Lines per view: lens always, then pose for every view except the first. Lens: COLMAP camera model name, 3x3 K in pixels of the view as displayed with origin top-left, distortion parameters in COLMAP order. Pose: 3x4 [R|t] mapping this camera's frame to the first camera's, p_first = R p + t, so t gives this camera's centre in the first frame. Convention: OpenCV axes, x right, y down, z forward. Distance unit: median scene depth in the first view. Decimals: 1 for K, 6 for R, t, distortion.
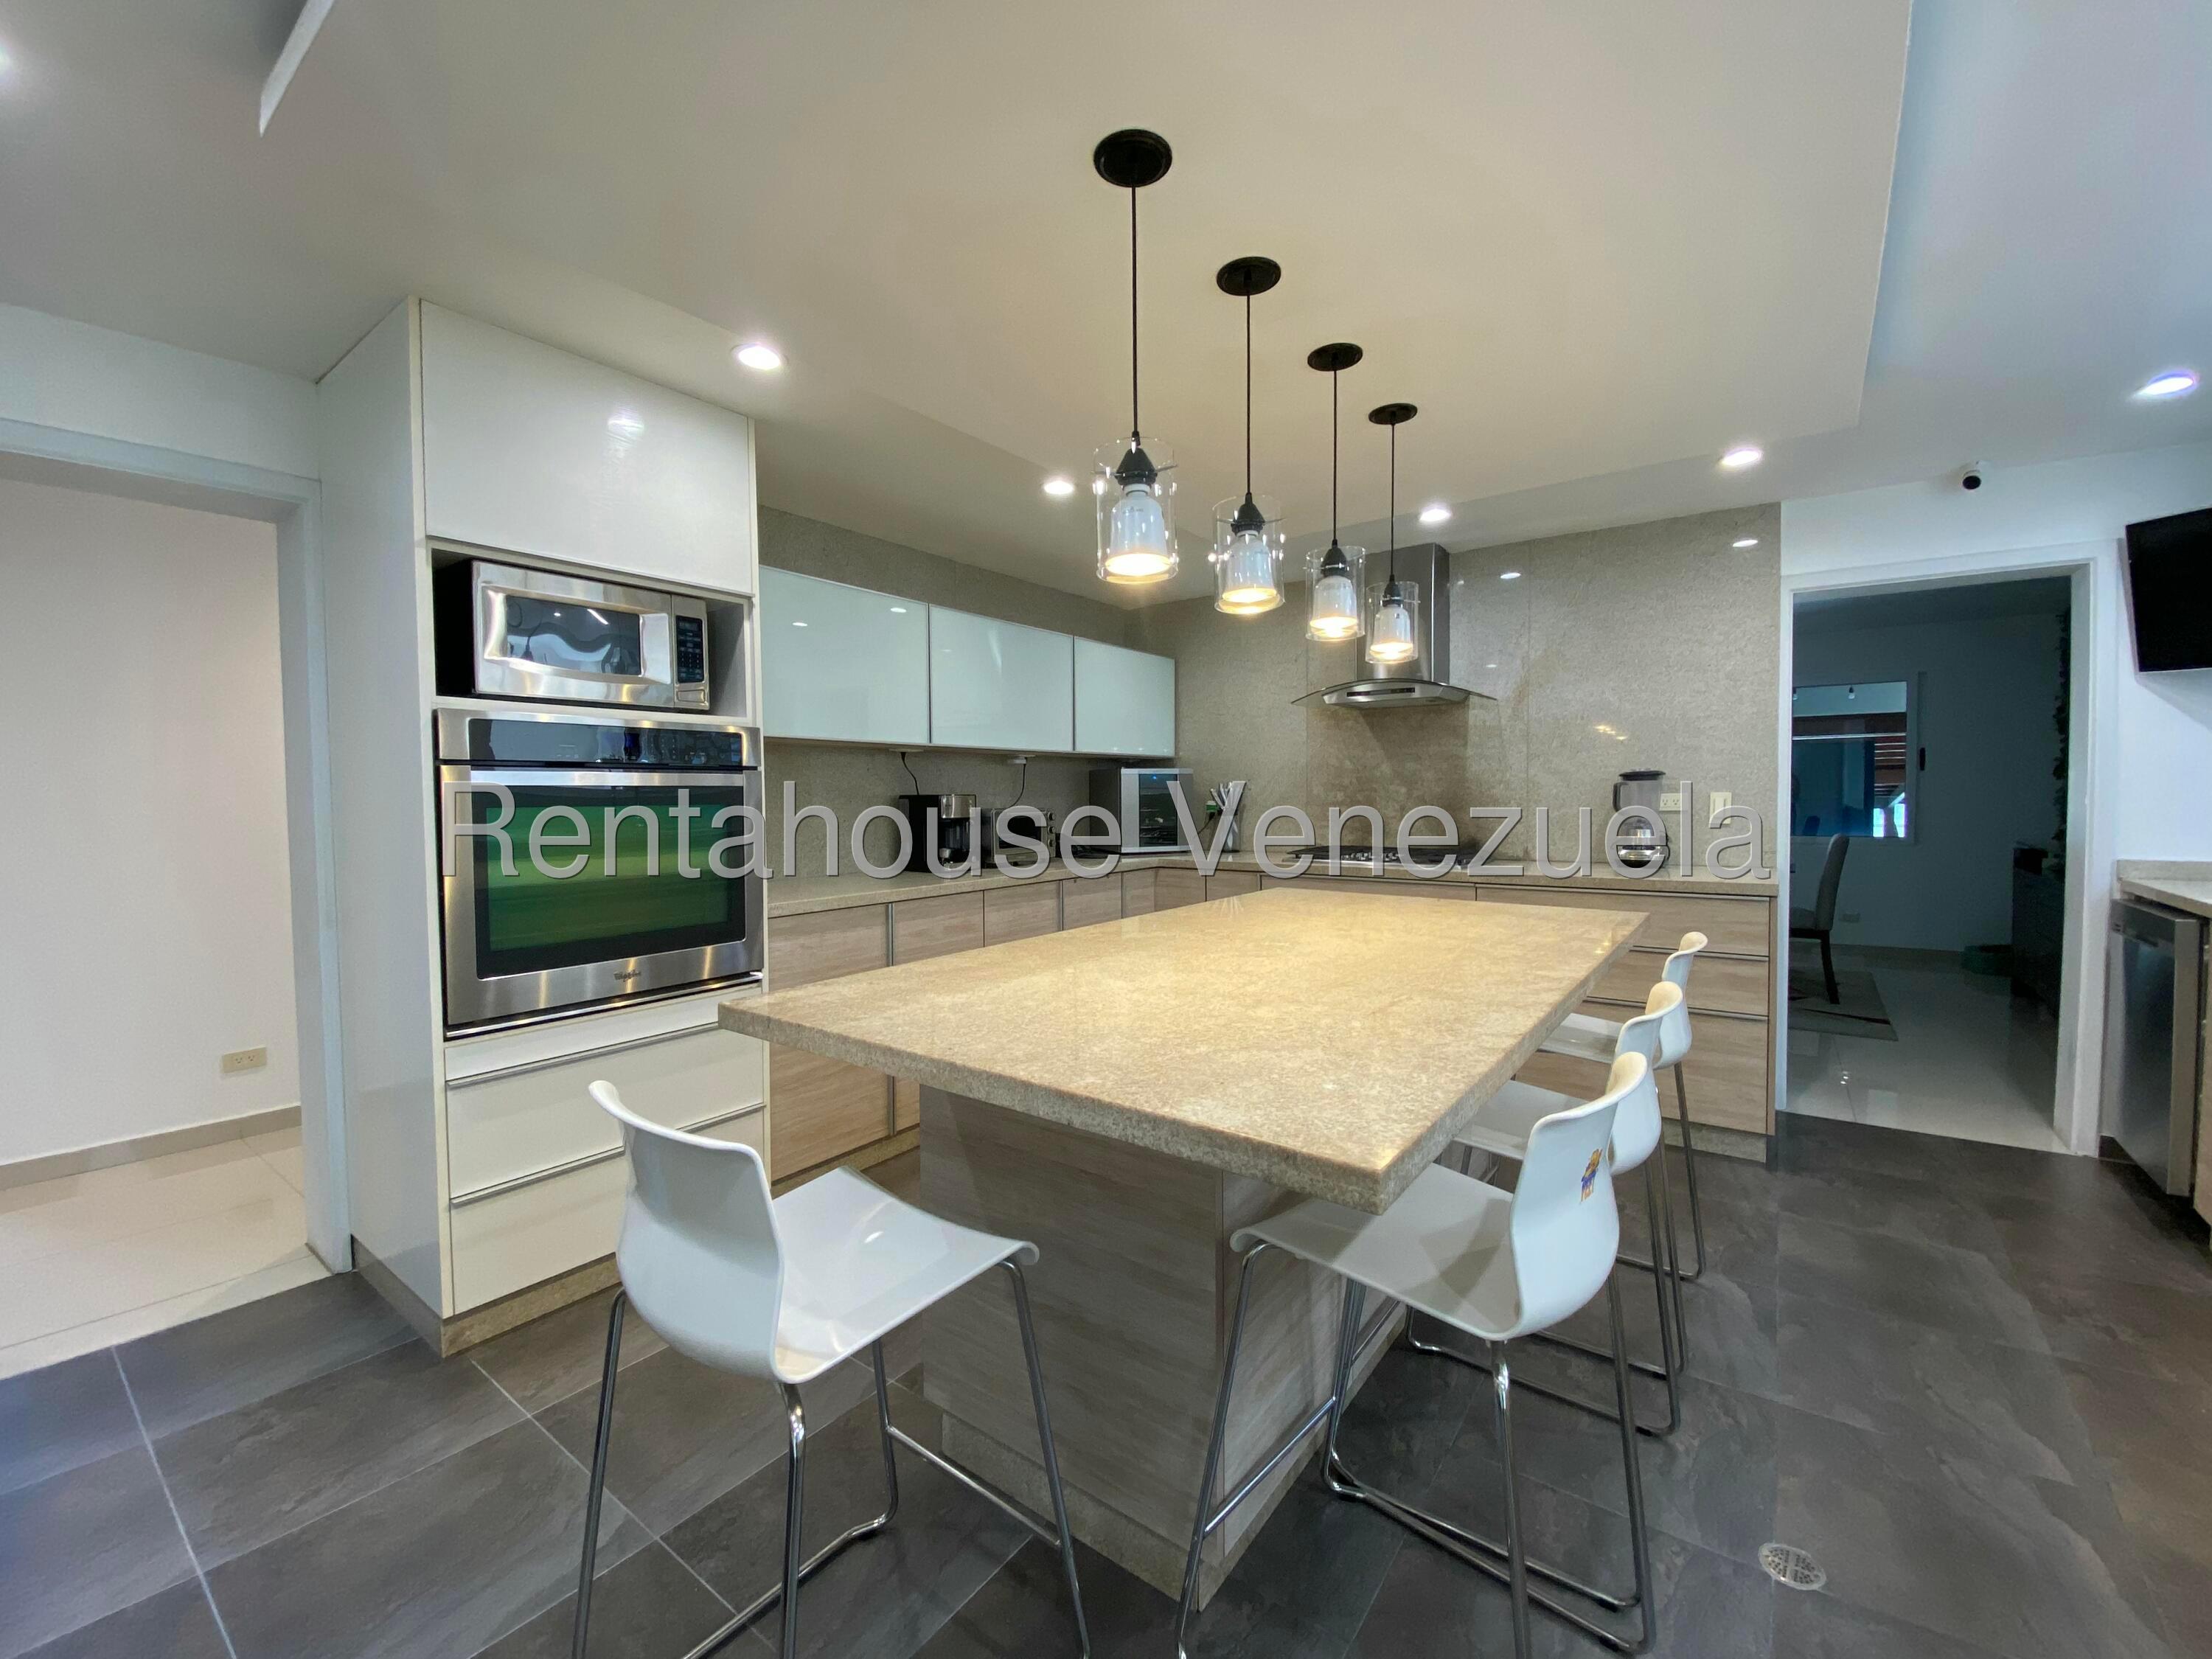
lens RADIAL K [[890.9, 0, 1107.4], [0, 890.9, 826.1], [0, 0, 1]] dist [0.030338, -0.025878]
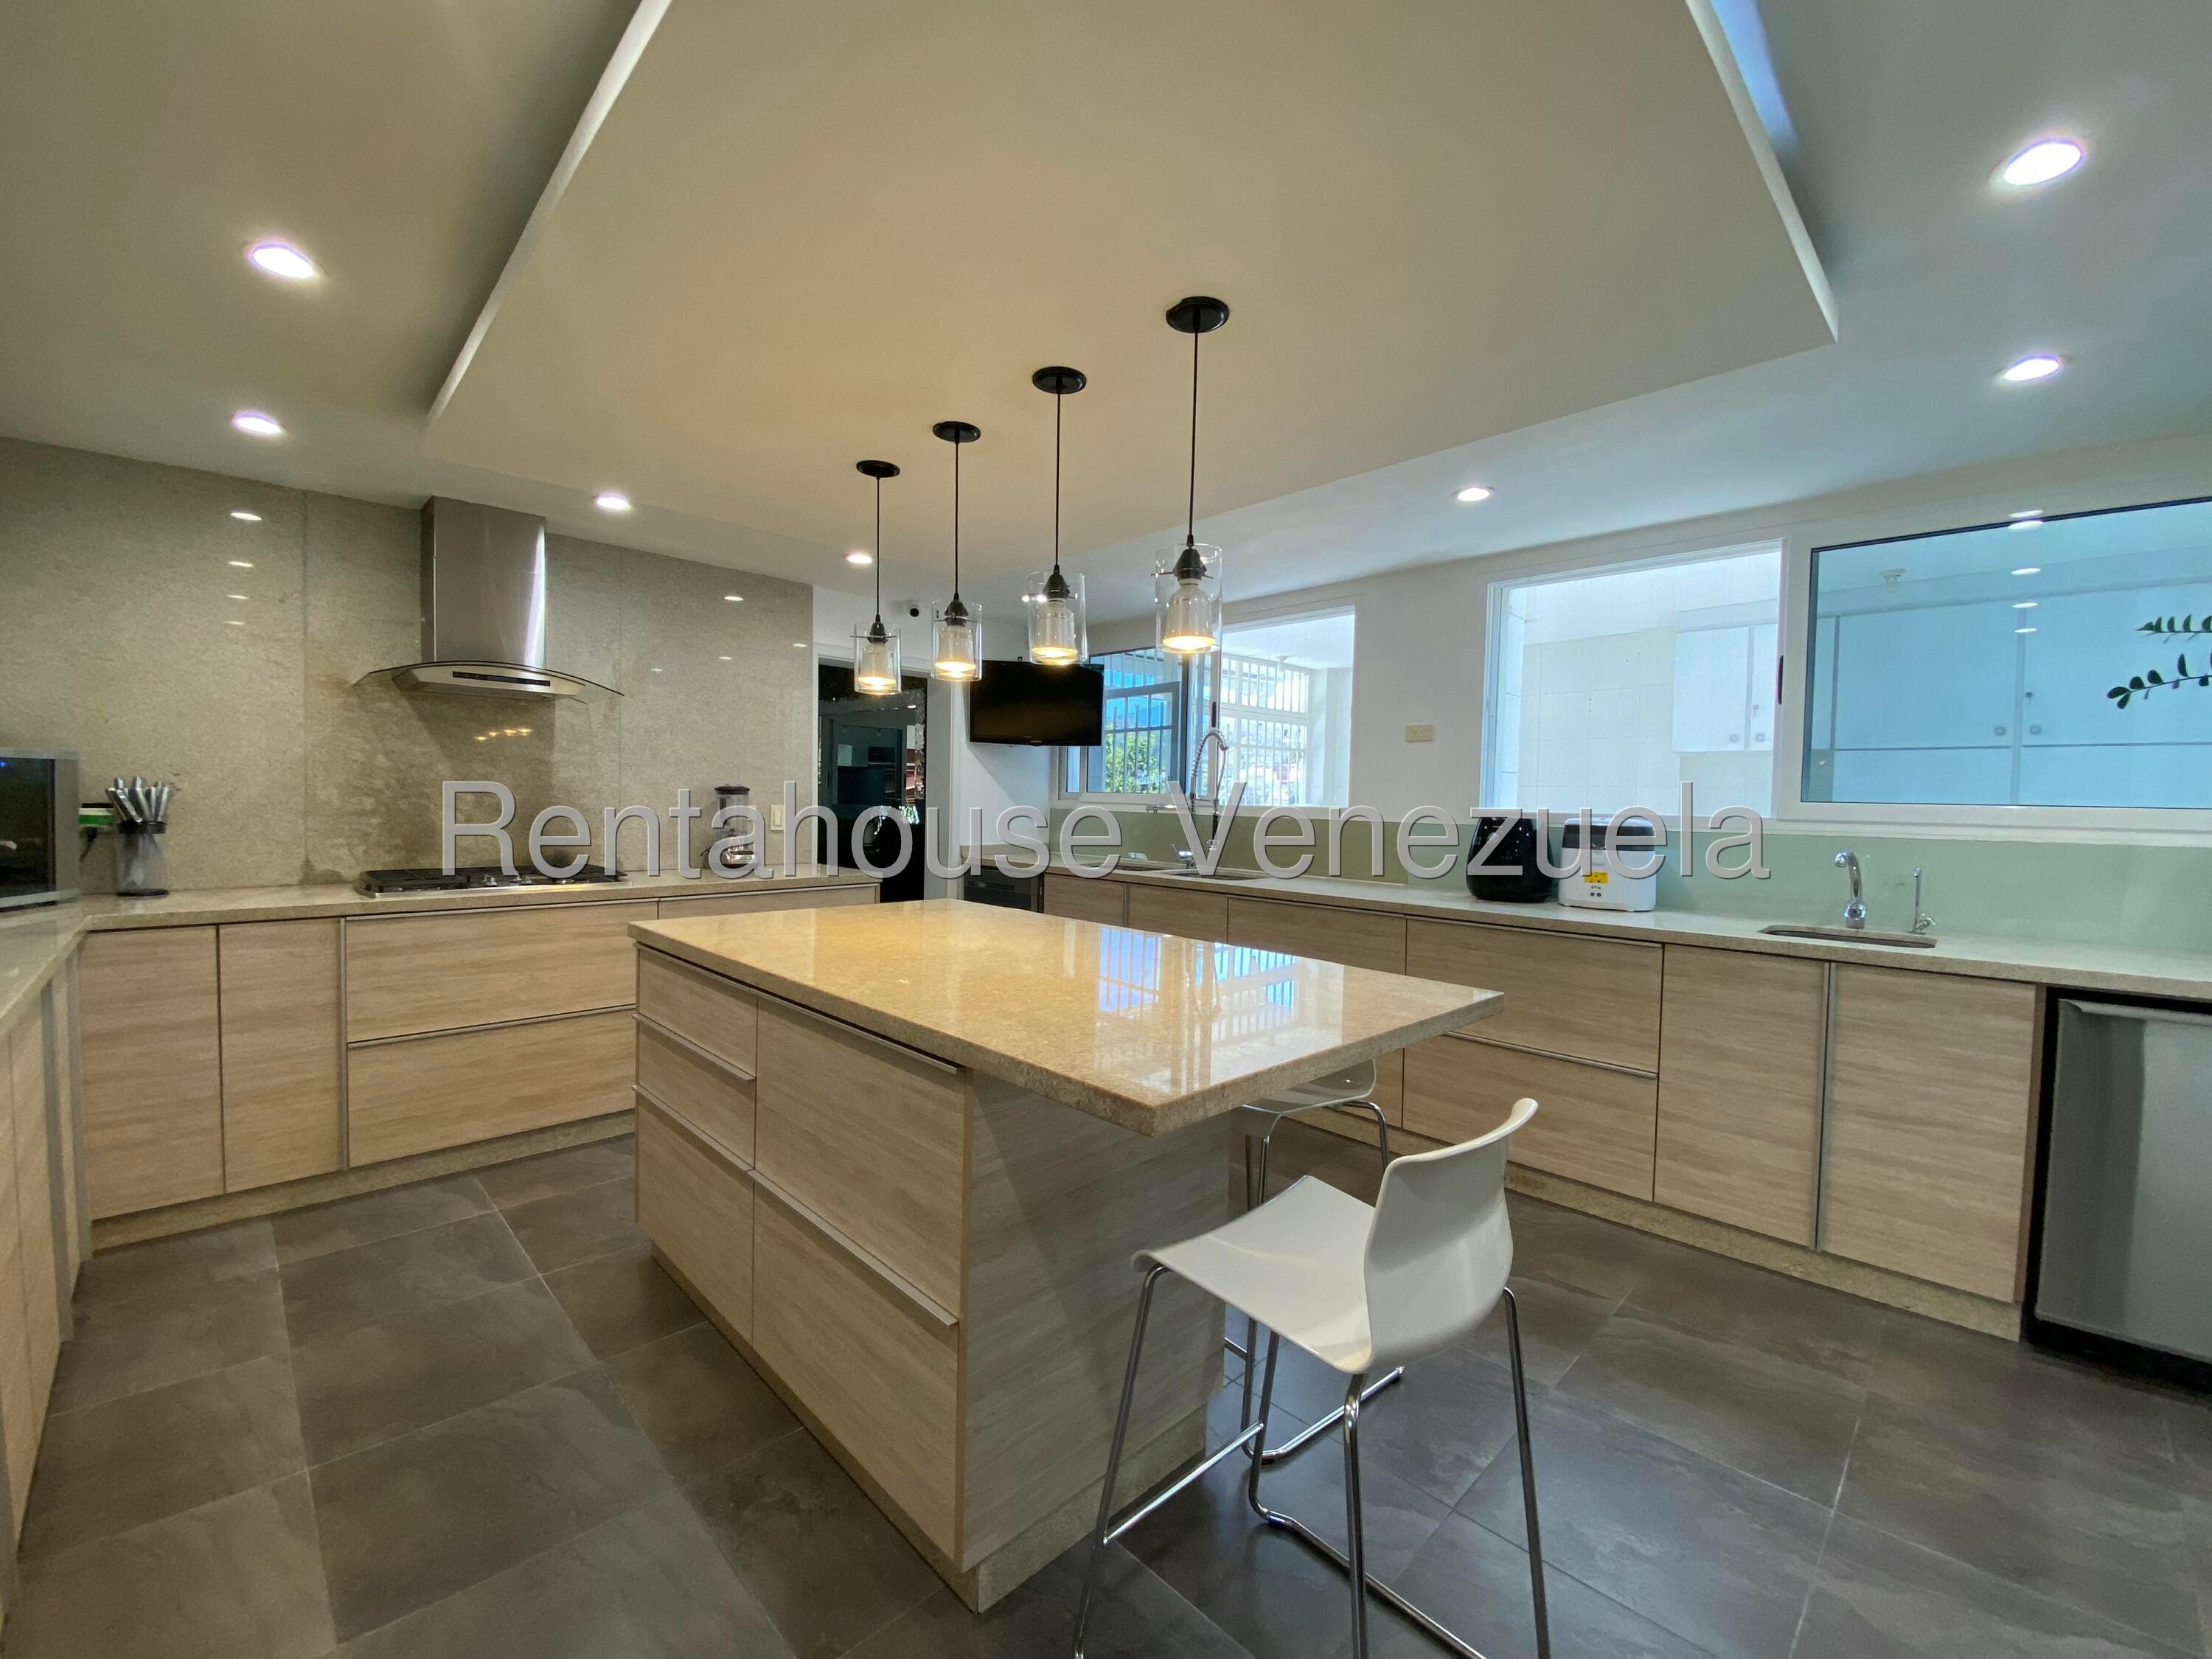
lens RADIAL K [[890.9, 0, 1107.4], [0, 890.9, 826.1], [0, 0, 1]] dist [0.030338, -0.025878]
pose [[0.155965, -0.019257, 0.987575, -0.667066], [0.014688, 0.999745, 0.017174, -0.032858], [-0.987653, 0.011827, 0.156208, 0.505710]]
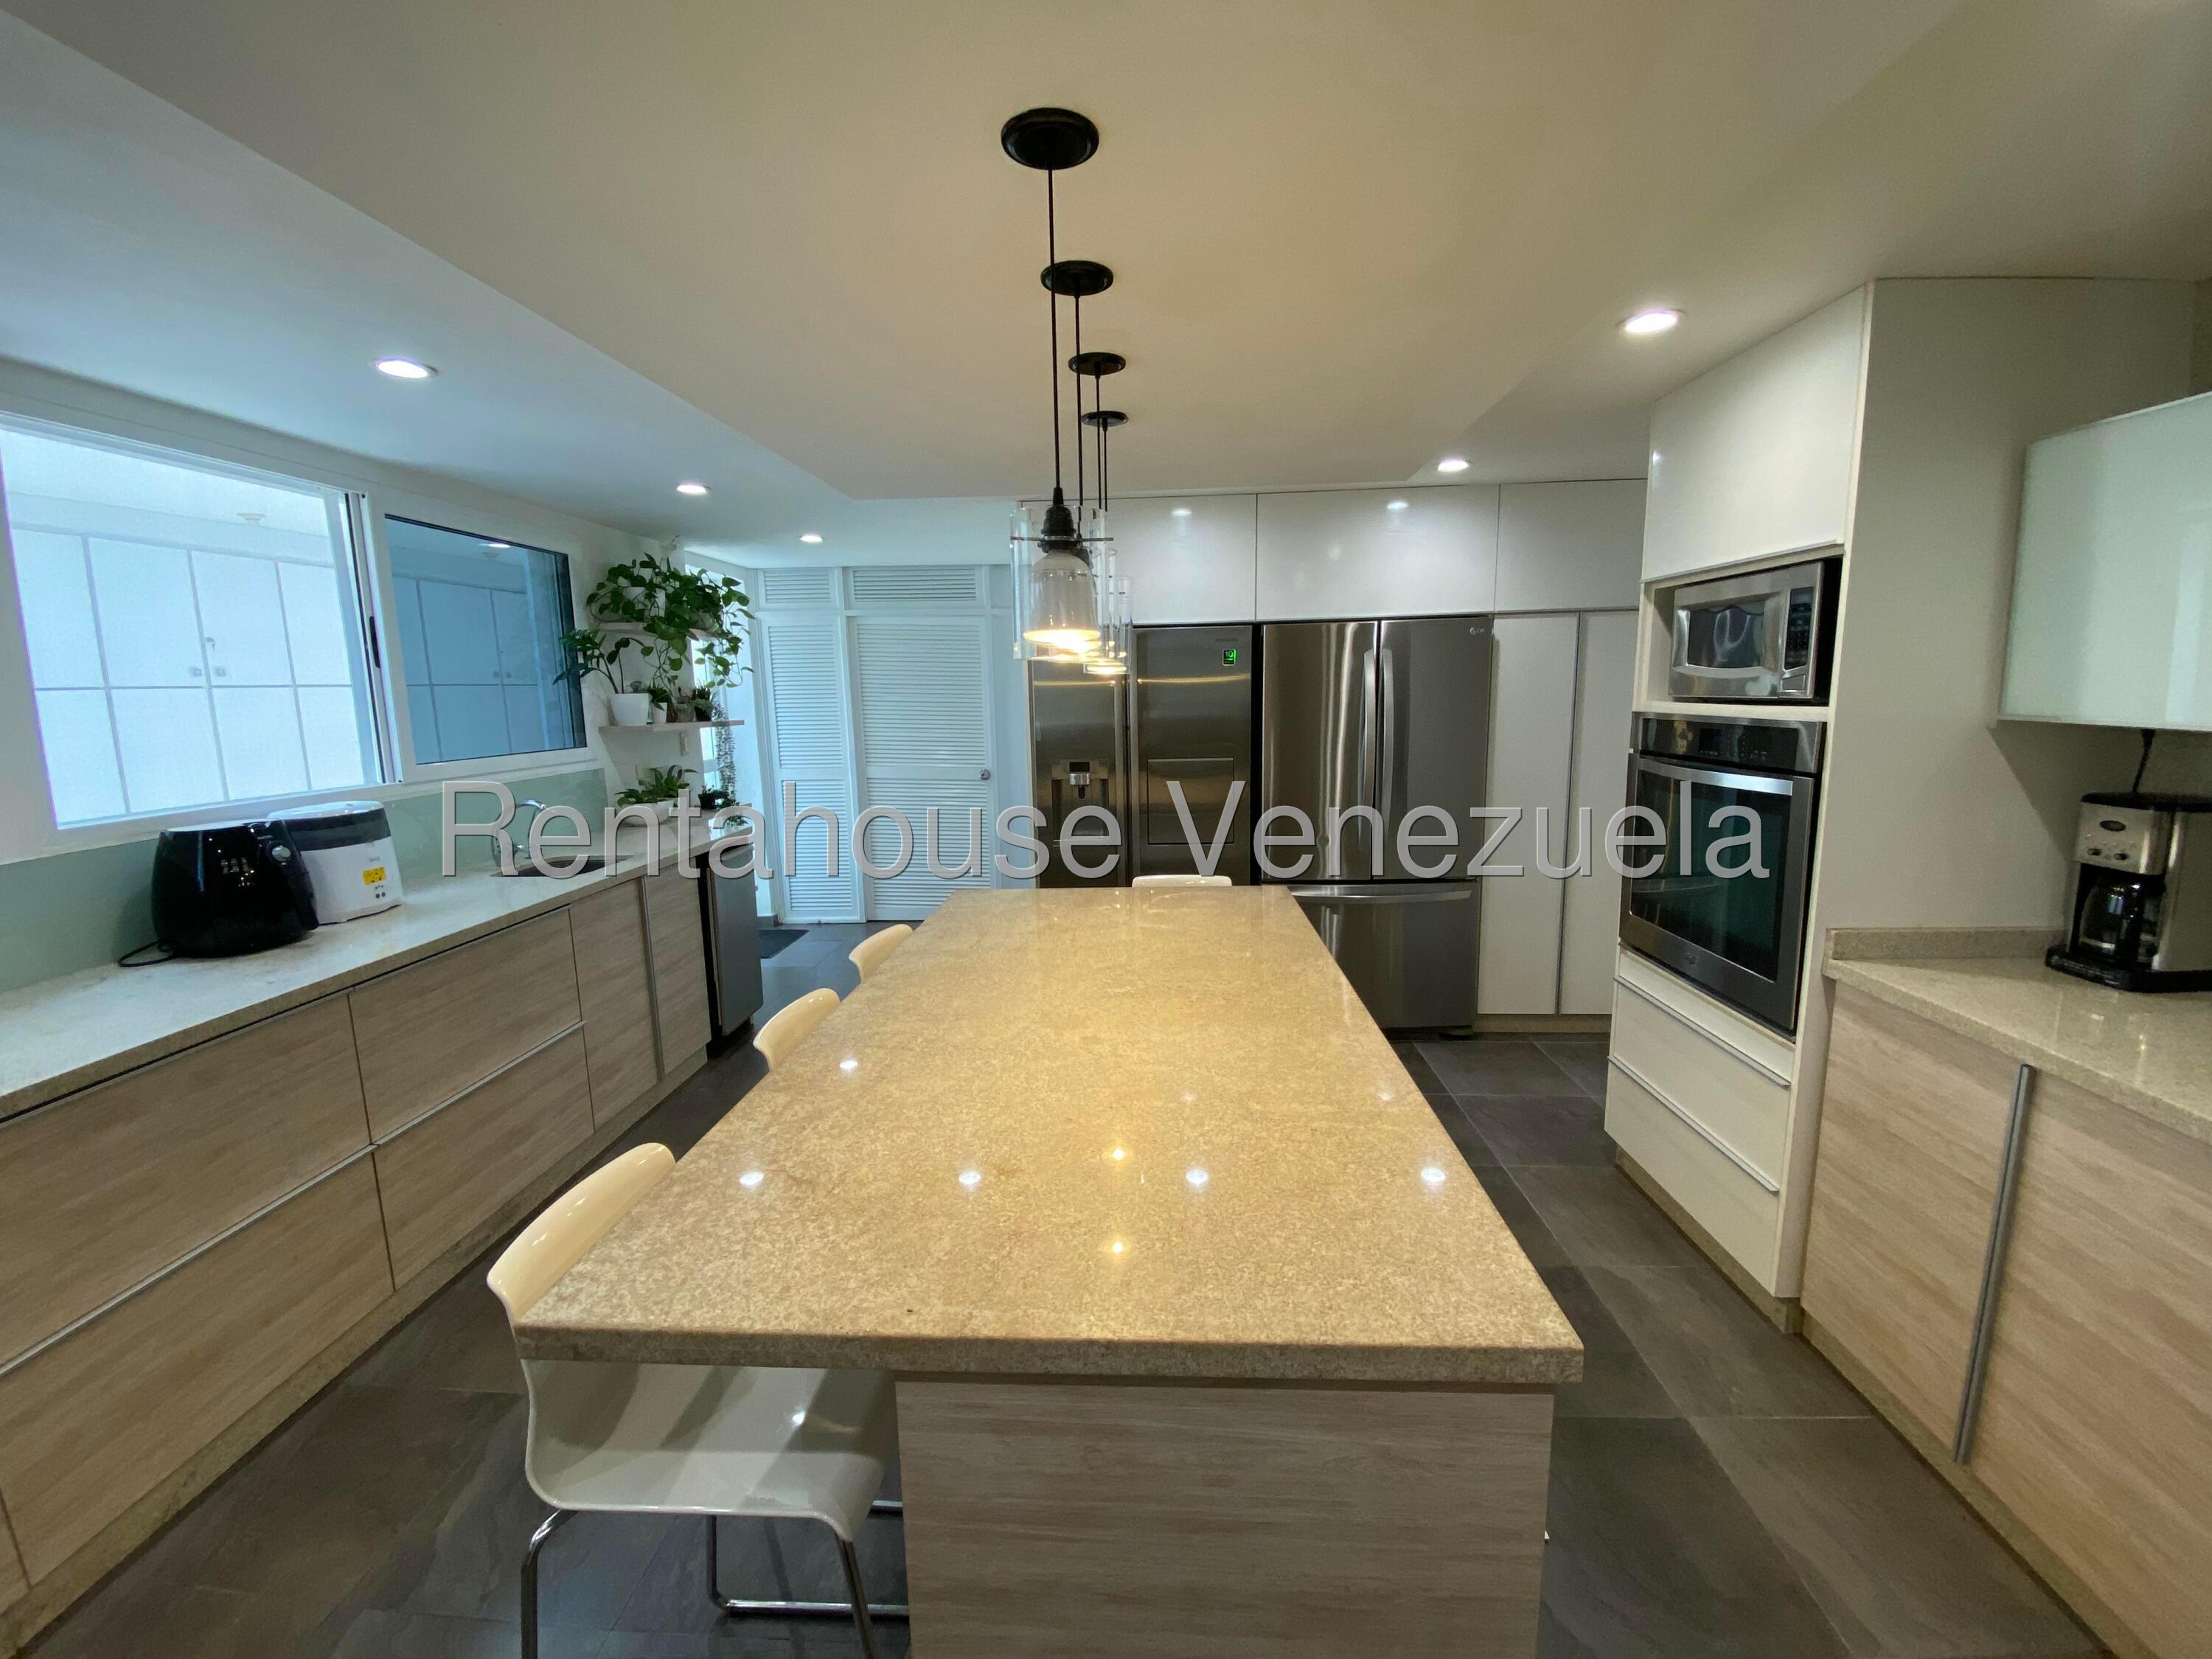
lens RADIAL K [[895.3, 0, 1104.5], [0, 895.3, 823.3], [0, 0, 1]] dist [0.025172, -0.021622]
pose [[-0.837174, 0.105630, -0.536639, 0.538226], [0.006834, 0.983117, 0.182852, -0.172120], [0.546894, 0.149412, -0.823762, 1.336158]]
